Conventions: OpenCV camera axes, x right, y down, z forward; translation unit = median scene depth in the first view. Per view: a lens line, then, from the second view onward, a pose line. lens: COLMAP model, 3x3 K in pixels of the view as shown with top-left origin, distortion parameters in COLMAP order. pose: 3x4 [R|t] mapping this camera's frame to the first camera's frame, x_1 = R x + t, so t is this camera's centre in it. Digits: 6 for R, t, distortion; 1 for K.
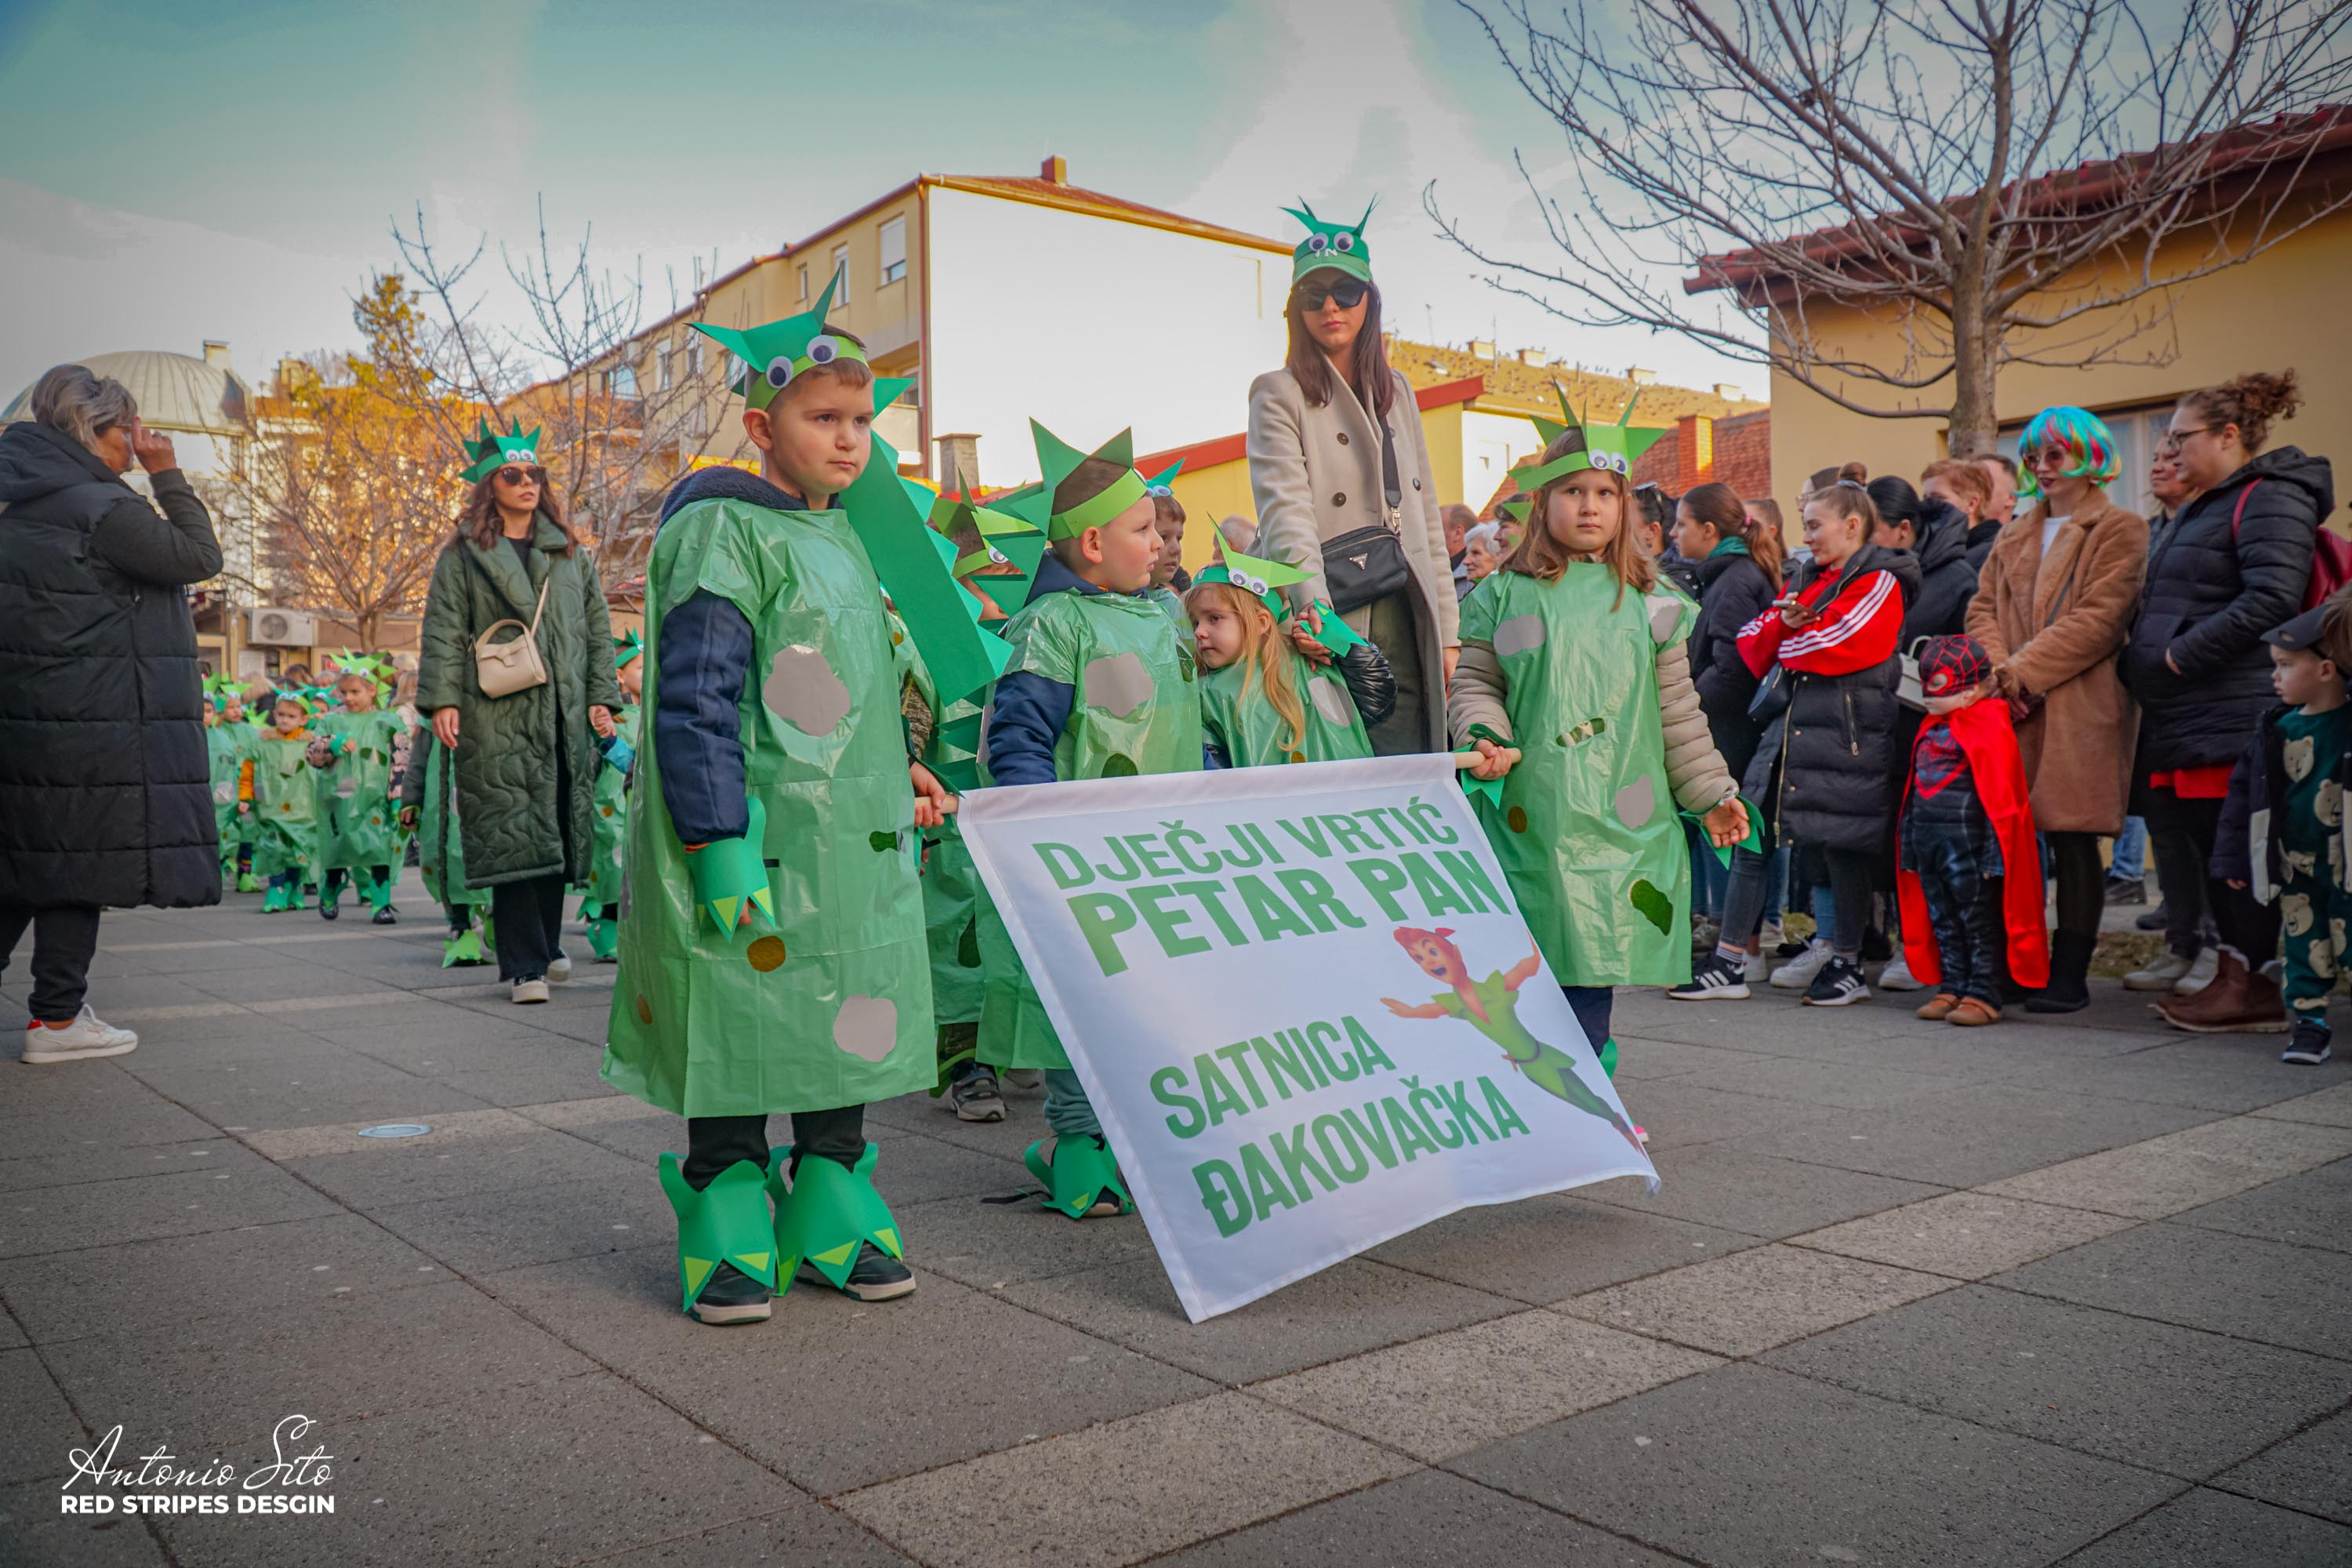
lens RADIAL K [[1909.7, 0, 1176.0], [0, 1909.7, 784.0], [0, 0, 1]] dist [0.009168, -0.039188]
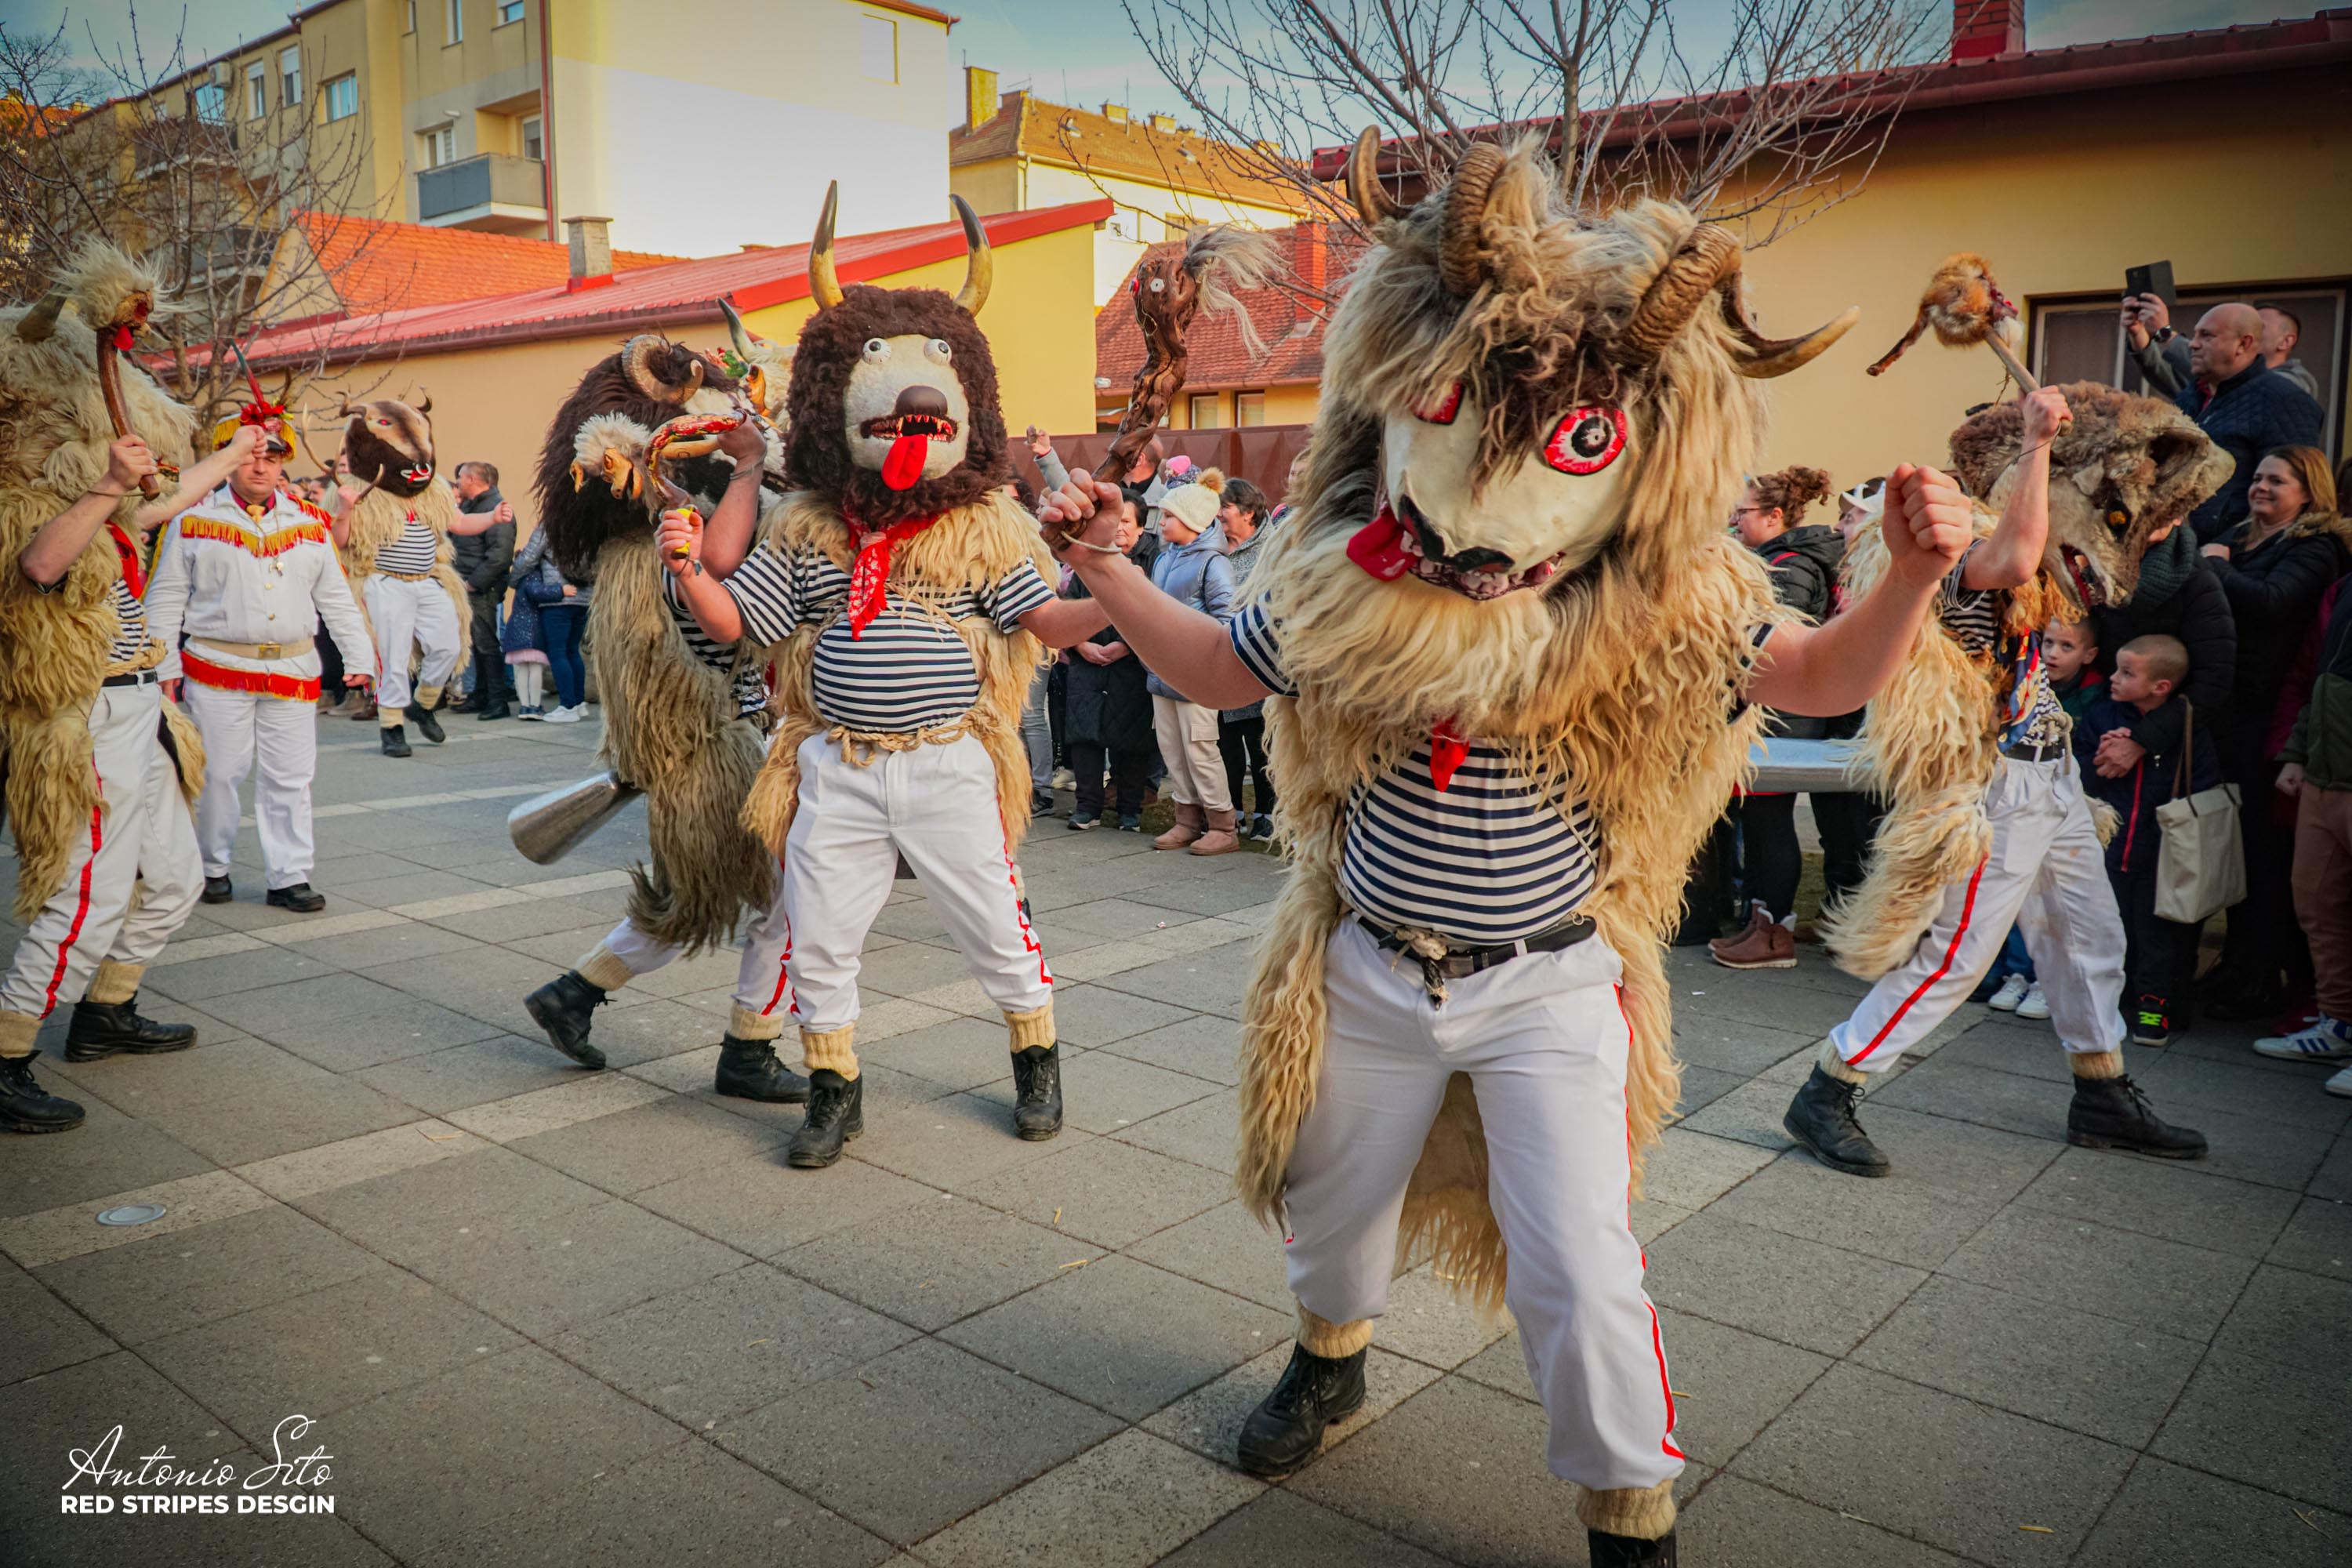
lens RADIAL K [[1830.6, 0, 1176.0], [0, 1830.6, 784.0], [0, 0, 1]] dist [-0.003237, -0.020959]
pose [[0.980908, -0.009022, 0.194262, -0.011000], [-0.019044, 0.989666, 0.142123, -0.164793], [-0.193537, -0.143109, 0.970599, -0.081626]]
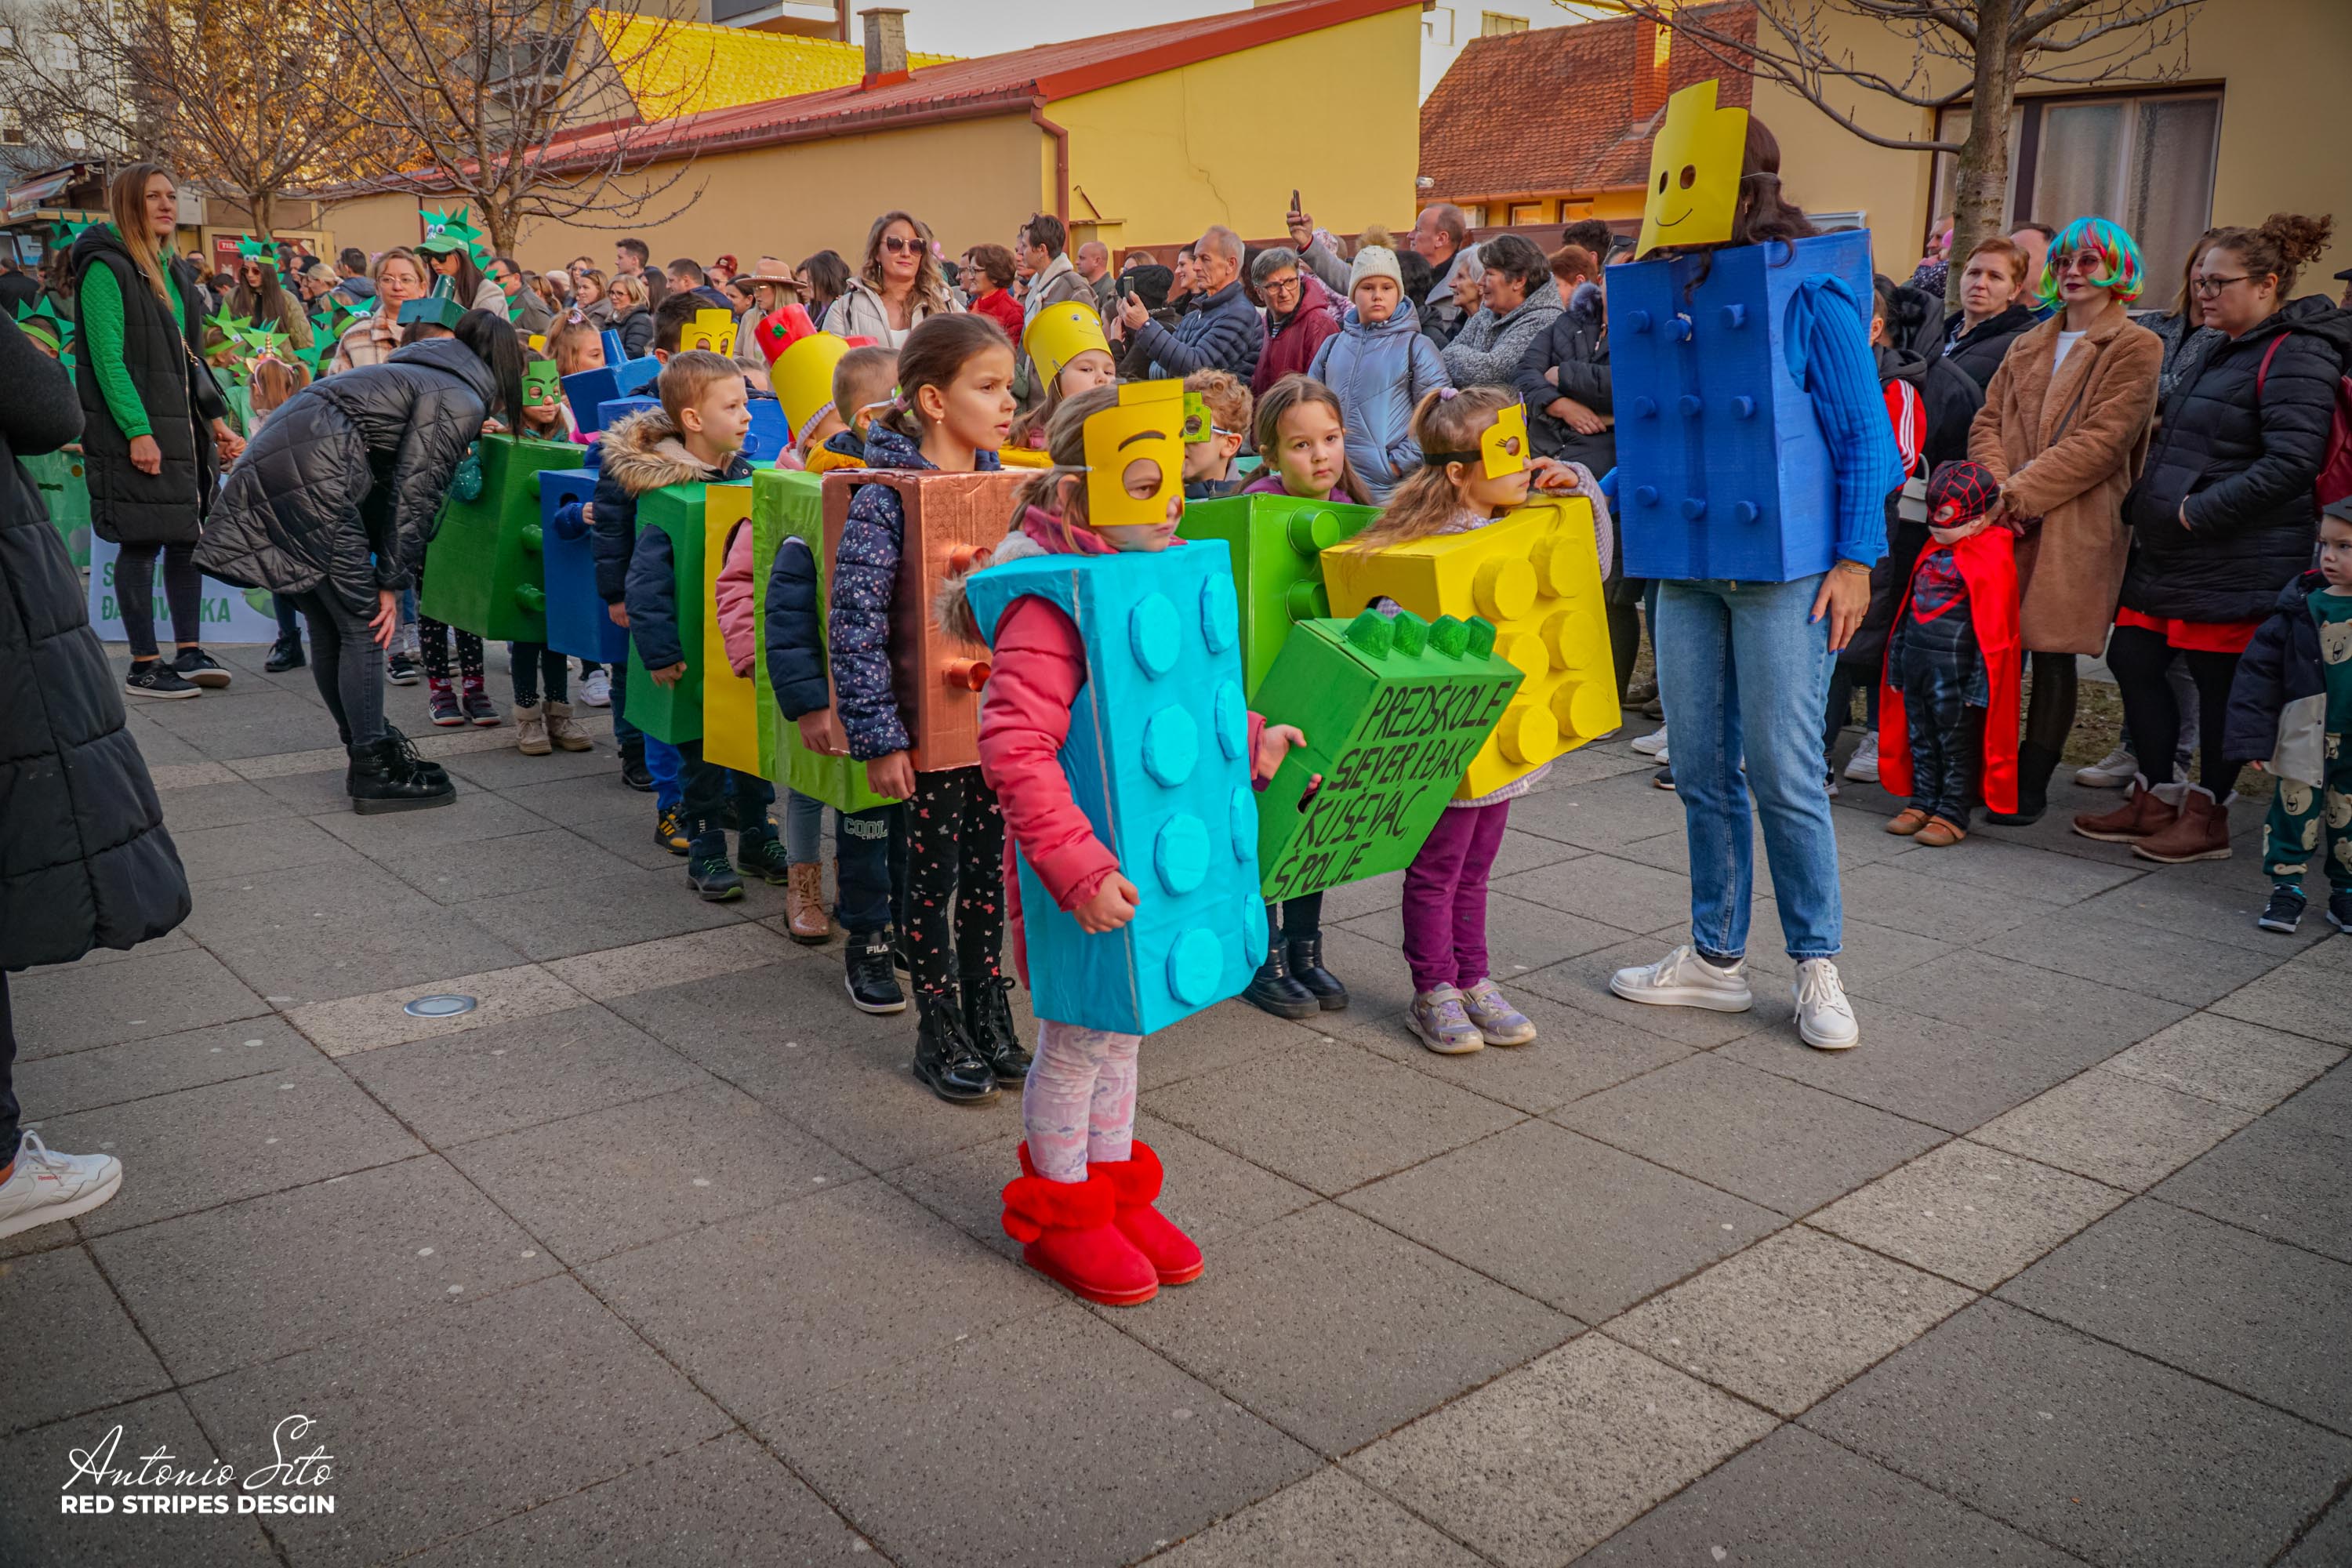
lens RADIAL K [[1892.6, 0, 1176.0], [0, 1892.6, 784.0], [0, 0, 1]] dist [0.007298, -0.047653]
pose [[0.998635, 0.017436, 0.049244, -0.049171], [-0.028077, 0.974068, 0.224505, -0.122964], [-0.044052, -0.225582, 0.973228, 0.019642]]
